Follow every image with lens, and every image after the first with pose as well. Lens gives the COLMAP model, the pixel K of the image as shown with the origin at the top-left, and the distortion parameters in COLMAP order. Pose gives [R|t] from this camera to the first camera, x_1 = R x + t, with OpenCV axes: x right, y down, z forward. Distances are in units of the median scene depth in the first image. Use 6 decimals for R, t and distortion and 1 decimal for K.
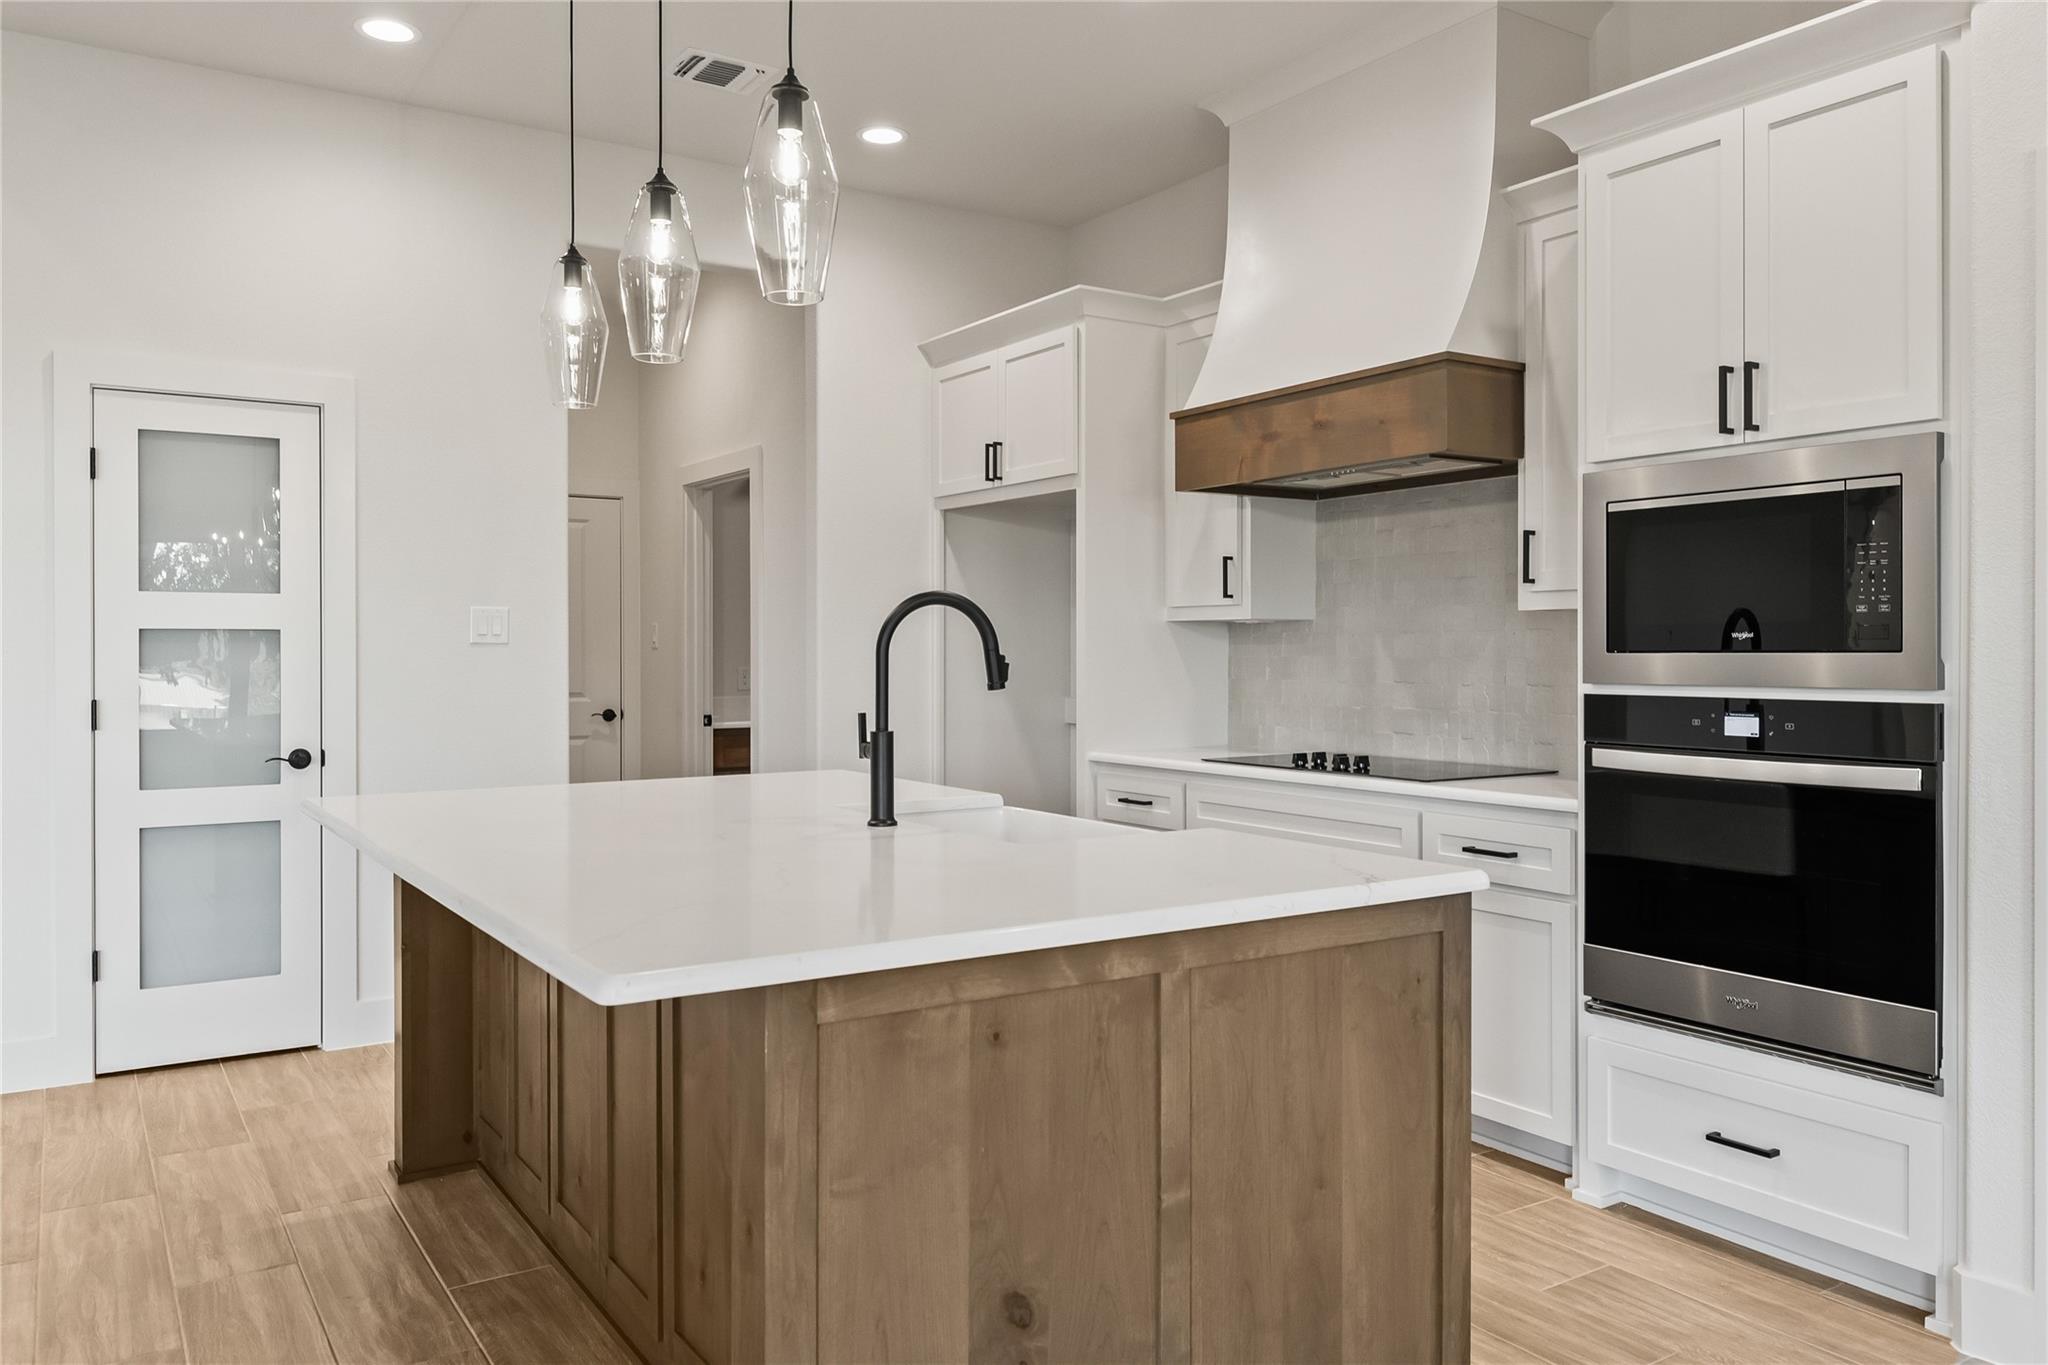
lens RADIAL K [[1465.3, 0, 1018.0], [0, 1465.3, 656.3], [0, 0, 1]] dist [0.004838, -0.004431]
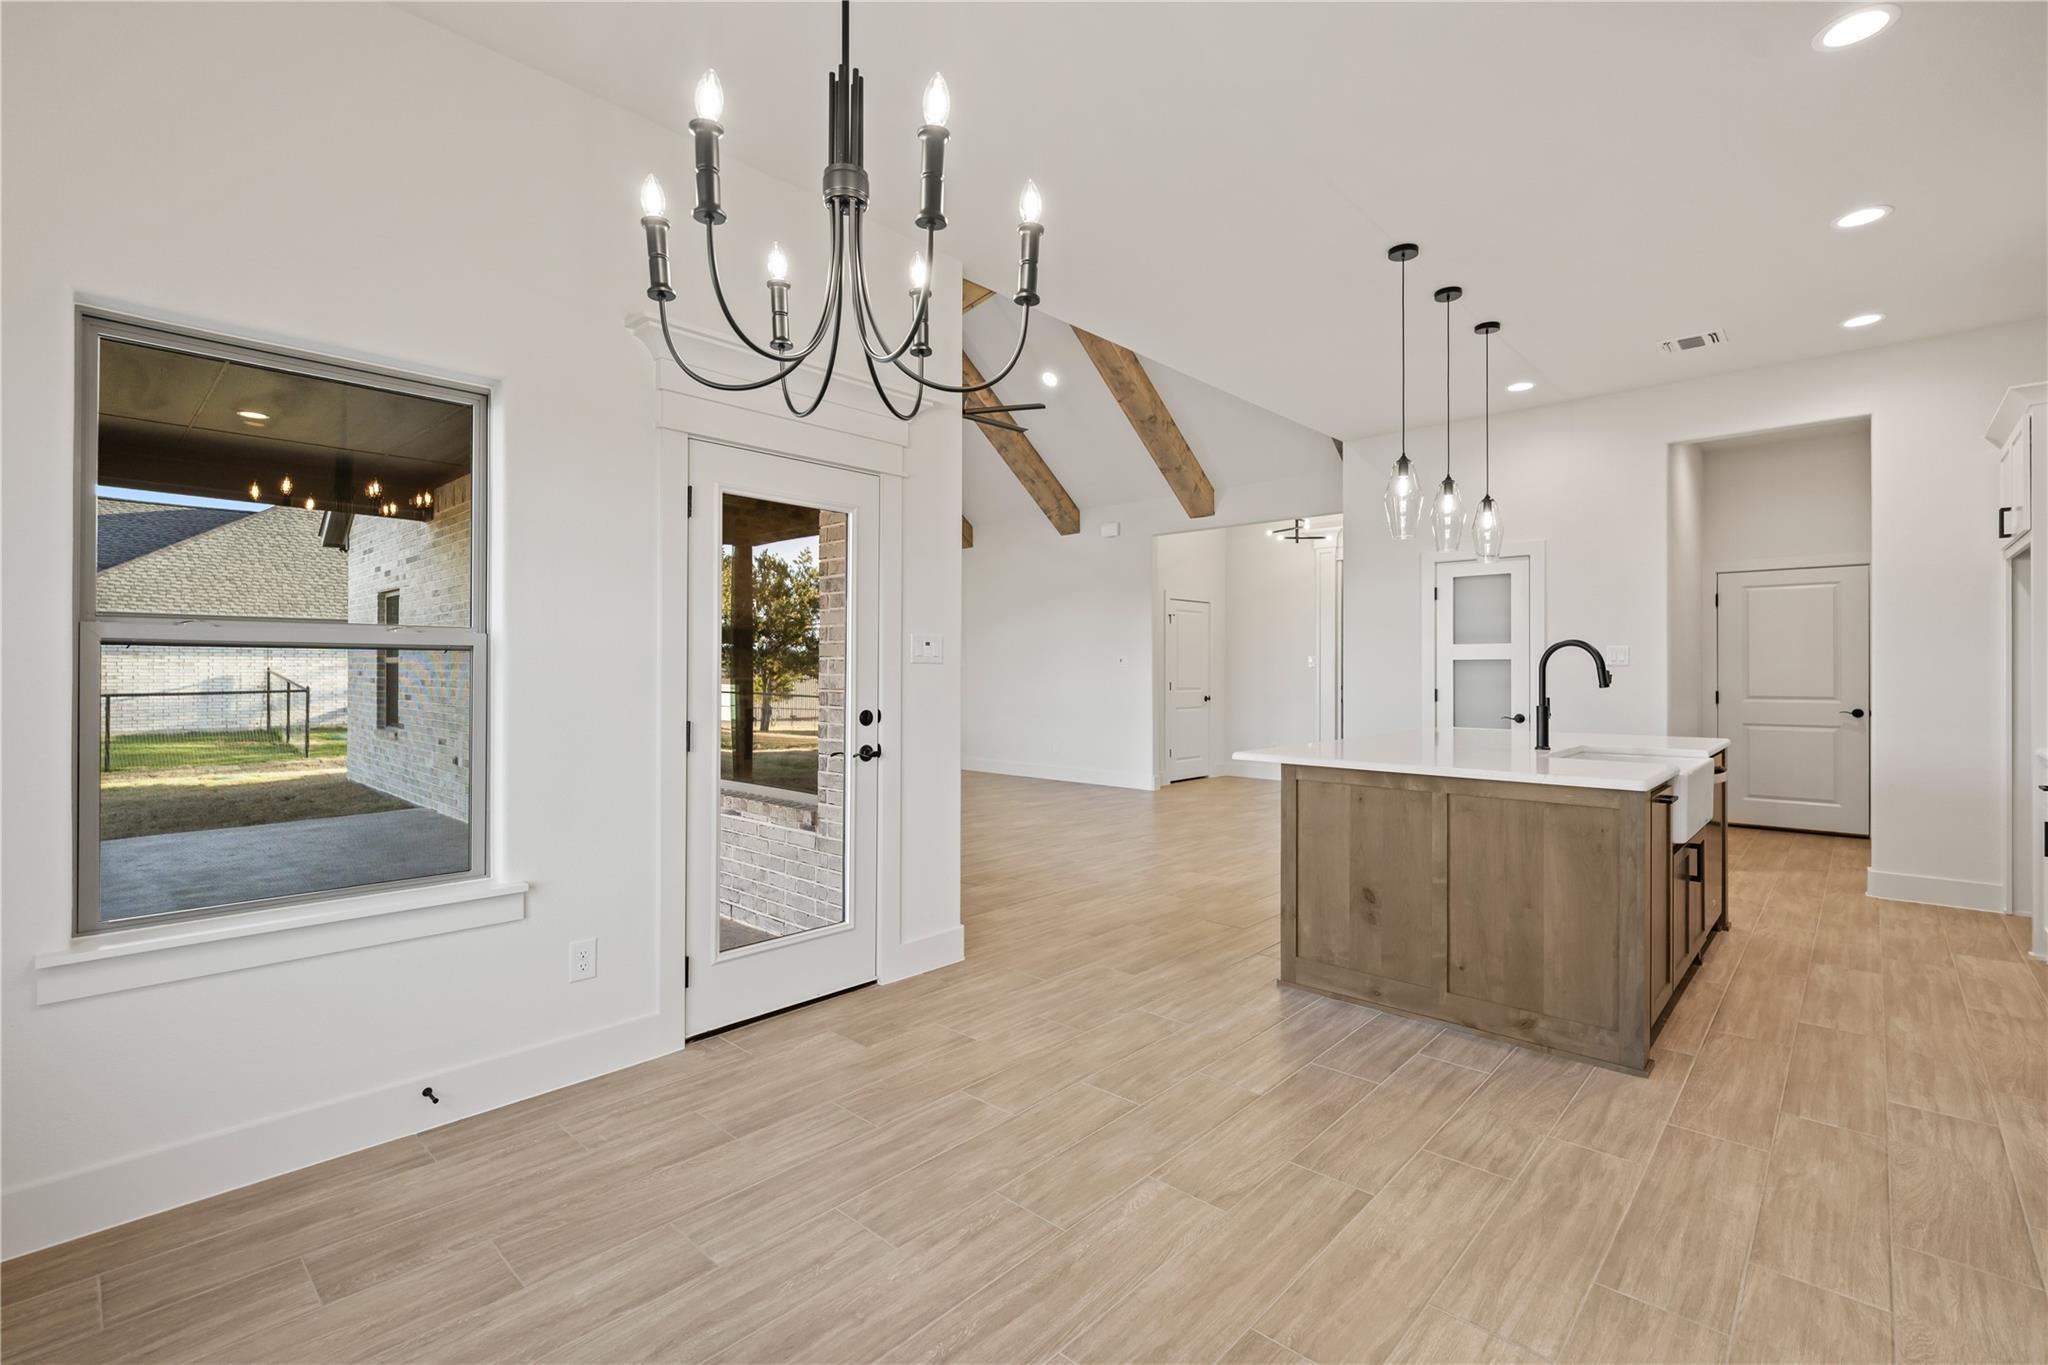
lens RADIAL K [[908.9, 0, 1024.0], [0, 908.9, 682.5], [0, 0, 1]] dist [0.000511, -0.000129]
pose [[0.237588, 0.012213, -0.971289, 0.986674], [-0.002821, 0.999925, 0.011883, 0.002698], [0.971362, -0.000083, 0.237605, -0.057808]]
